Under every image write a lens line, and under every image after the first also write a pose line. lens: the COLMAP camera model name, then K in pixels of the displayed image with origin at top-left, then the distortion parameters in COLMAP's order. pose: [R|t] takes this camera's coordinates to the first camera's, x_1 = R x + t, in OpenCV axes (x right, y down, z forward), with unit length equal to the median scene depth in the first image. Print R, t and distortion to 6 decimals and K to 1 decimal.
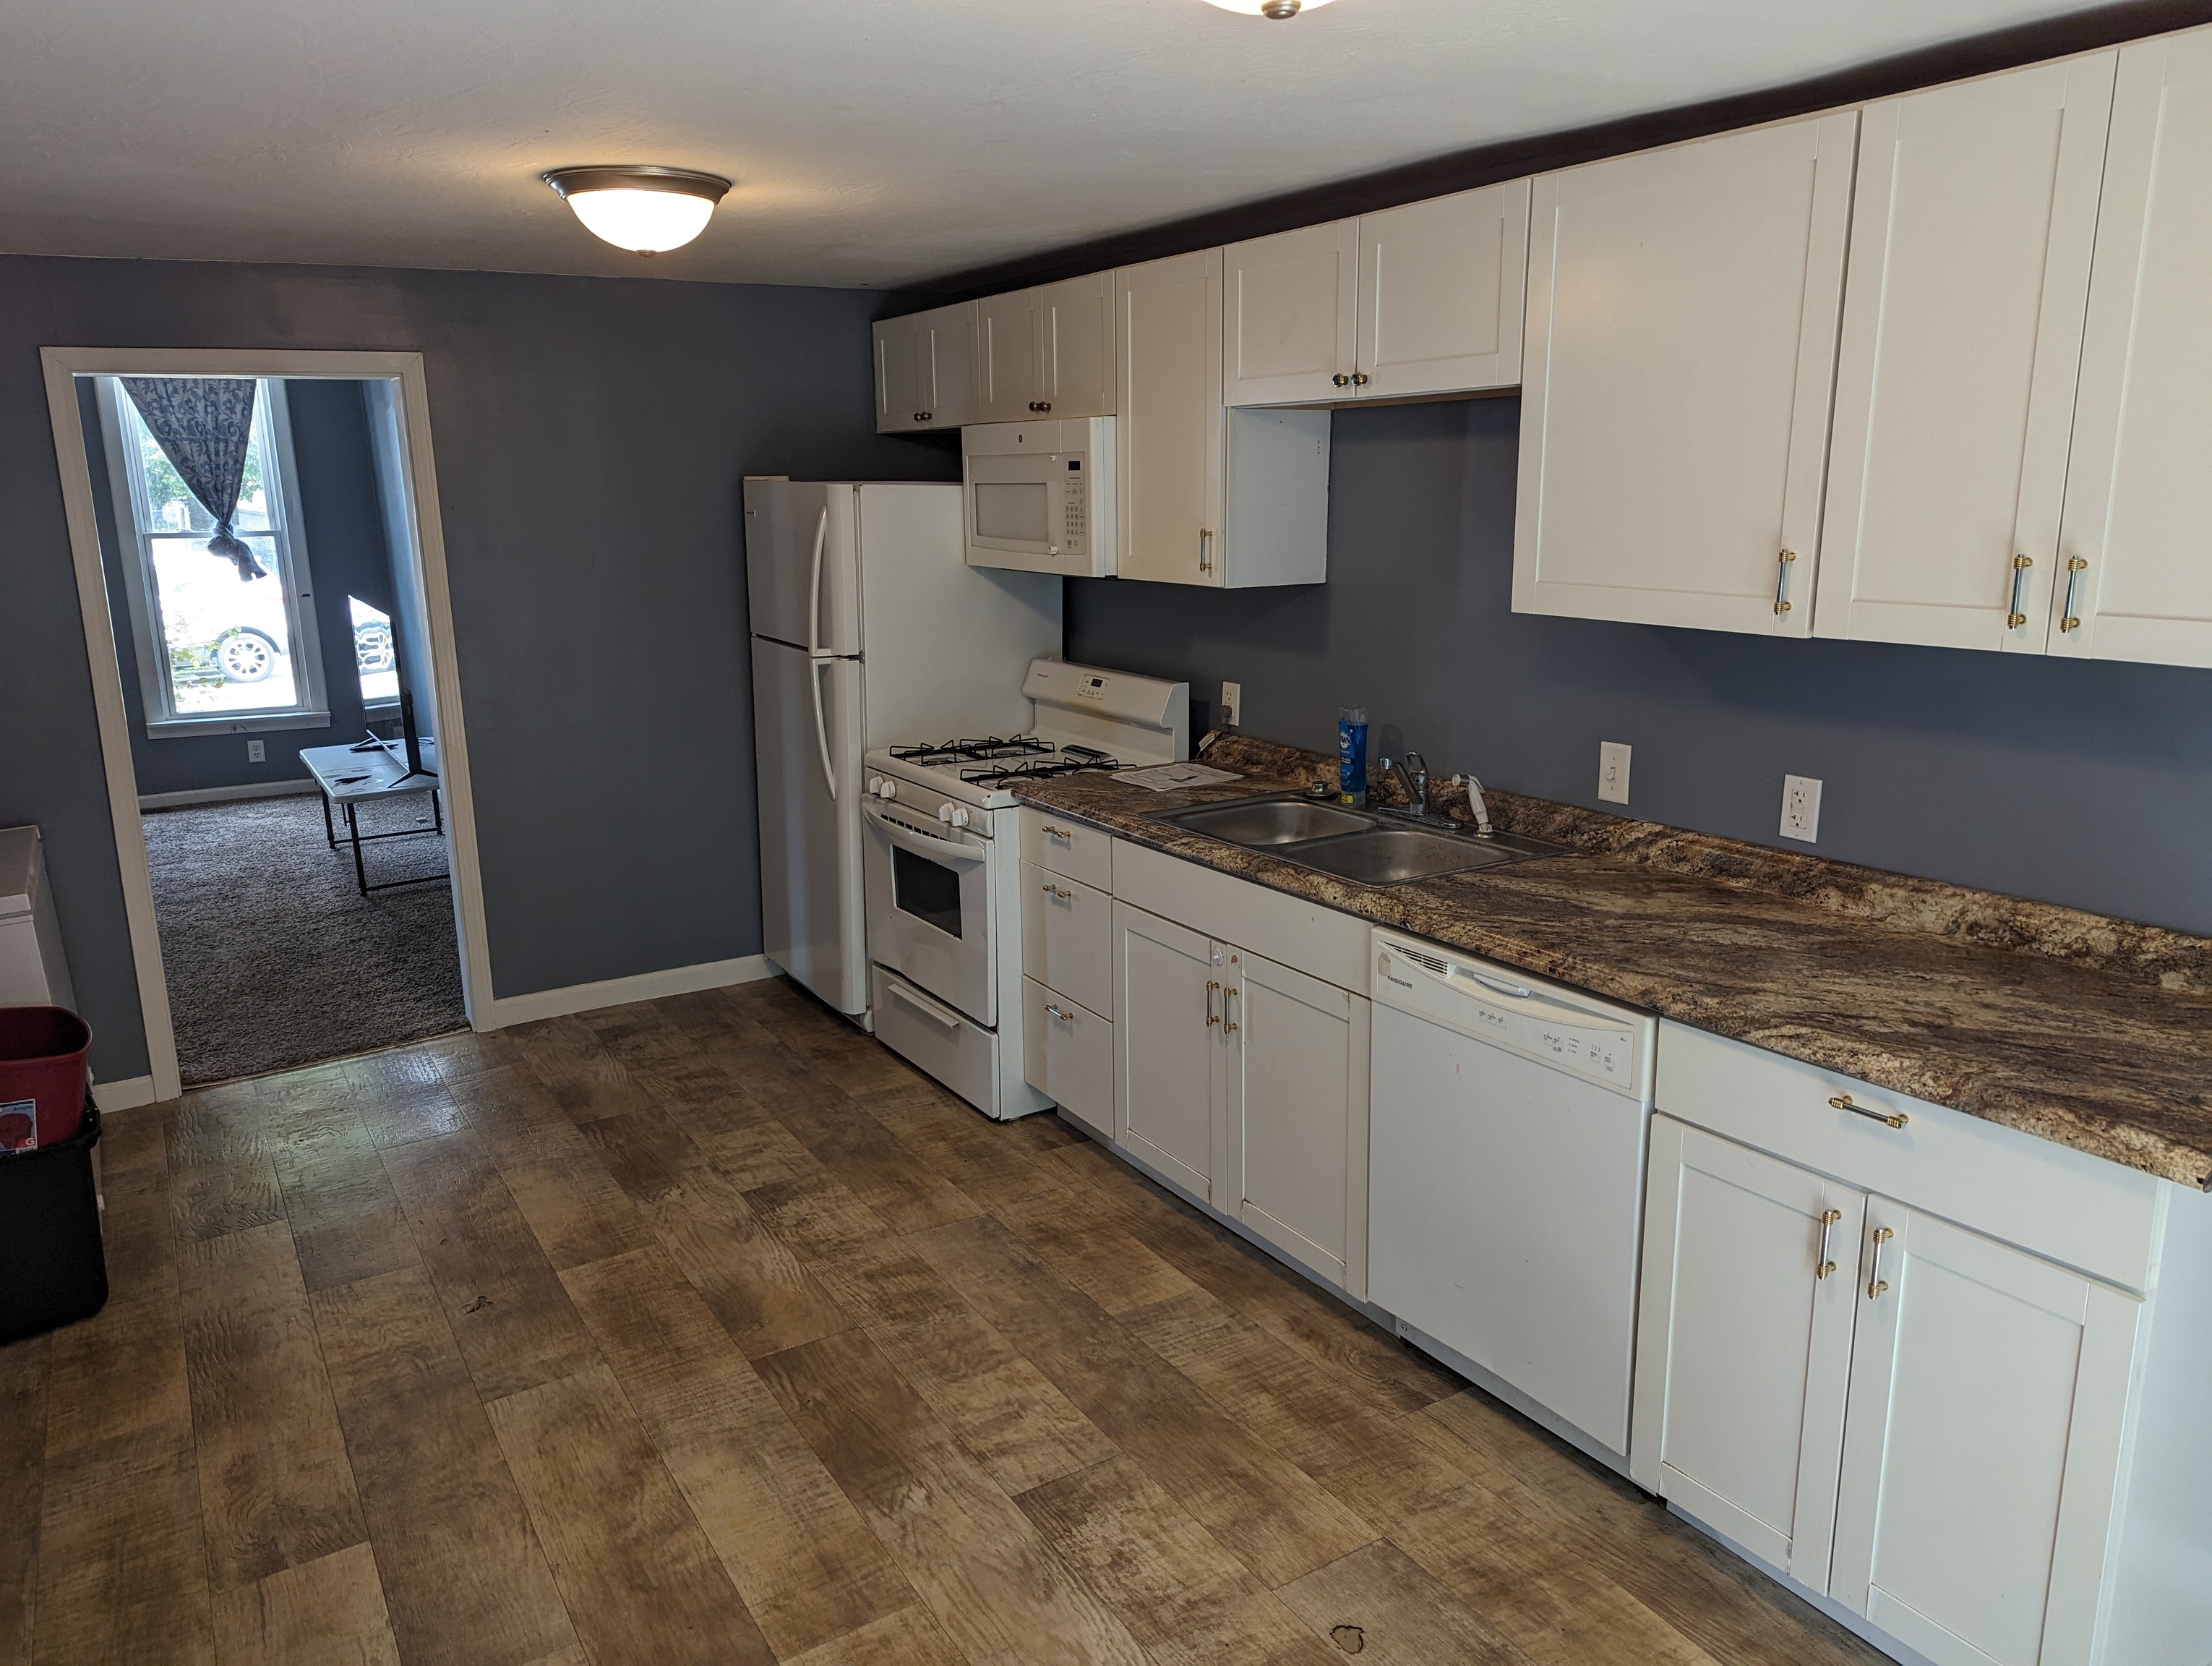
lens RADIAL K [[1547.9, 0, 1109.7], [0, 1547.9, 817.1], [0, 0, 1]] dist [0.052402, -0.035671]
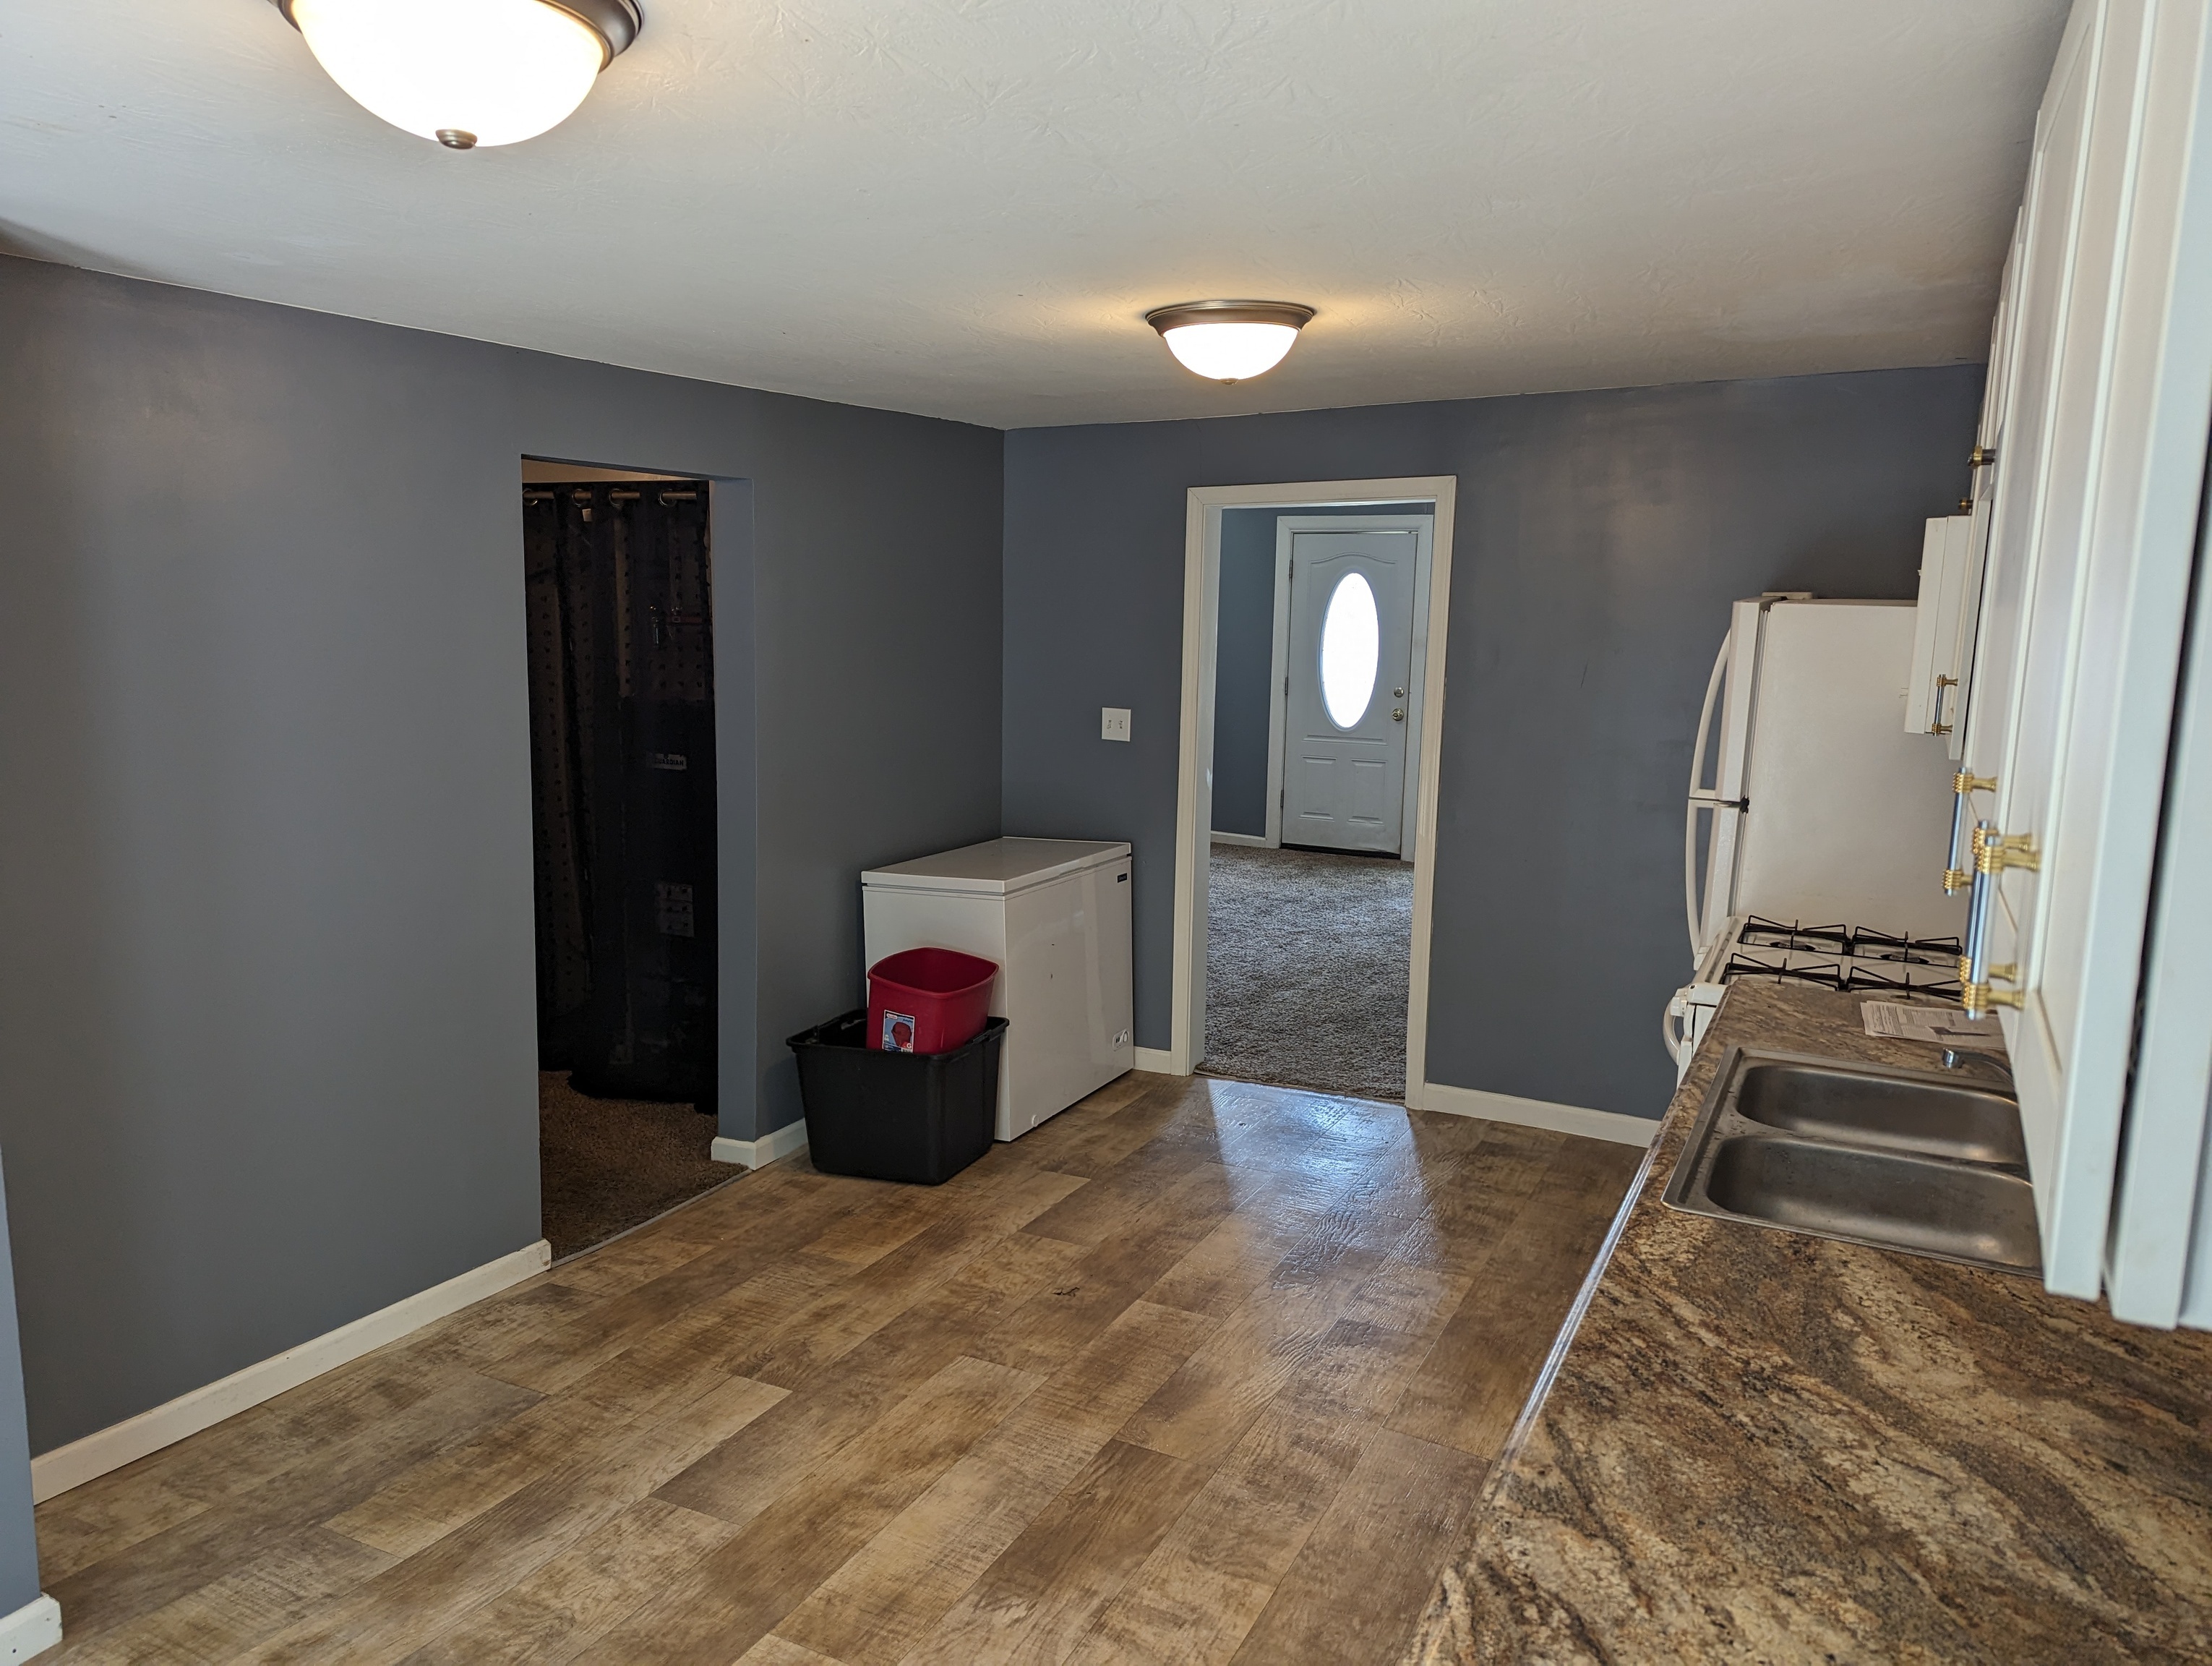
lens RADIAL K [[1547.9, 0, 1098.4], [0, 1547.9, 840.6], [0, 0, 1]] dist [0.052402, -0.035671]
pose [[0.506128, 0.157236, -0.848004, 0.591453], [-0.202795, 0.977370, 0.060185, -0.099585], [0.838277, 0.141509, 0.526561, 0.406144]]
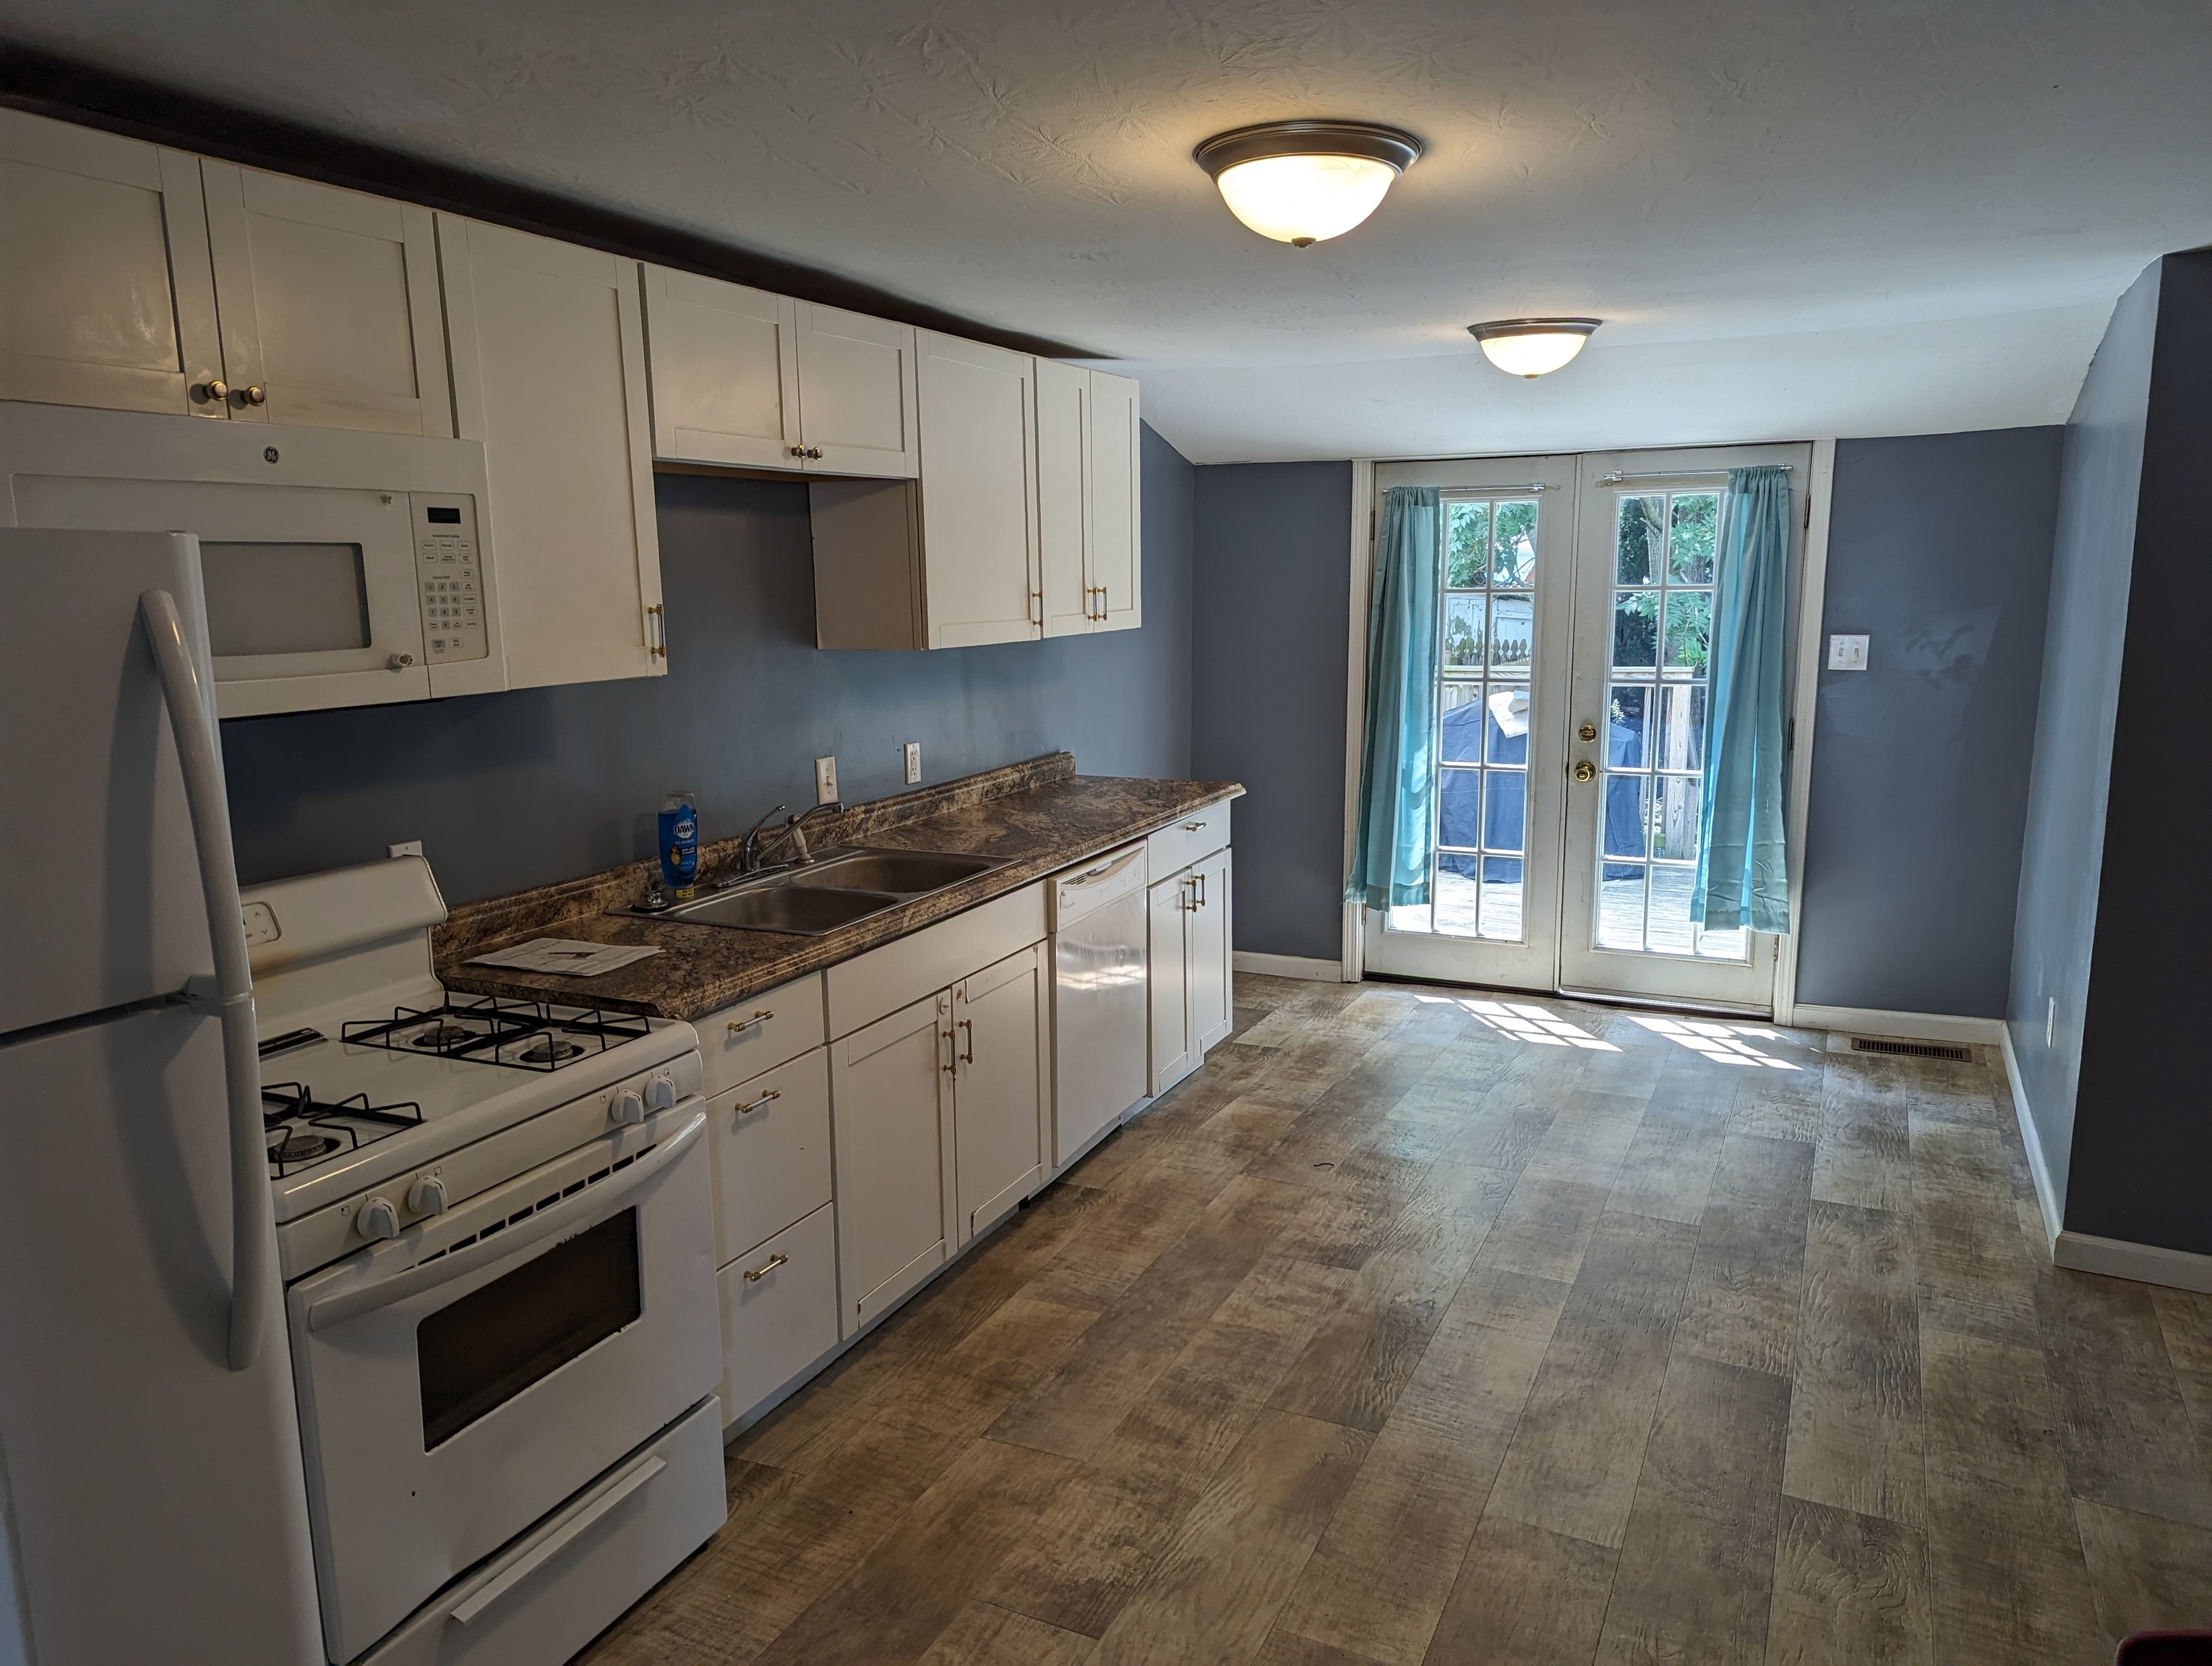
lens RADIAL K [[1547.9, 0, 1104.2], [0, 1547.9, 841.0], [0, 0, 1]] dist [0.052402, -0.035671]
pose [[-0.528785, -0.130384, 0.838681, -0.931252], [0.200861, 0.940838, 0.272908, -0.303480], [-0.824646, 0.312768, -0.471312, 1.523576]]
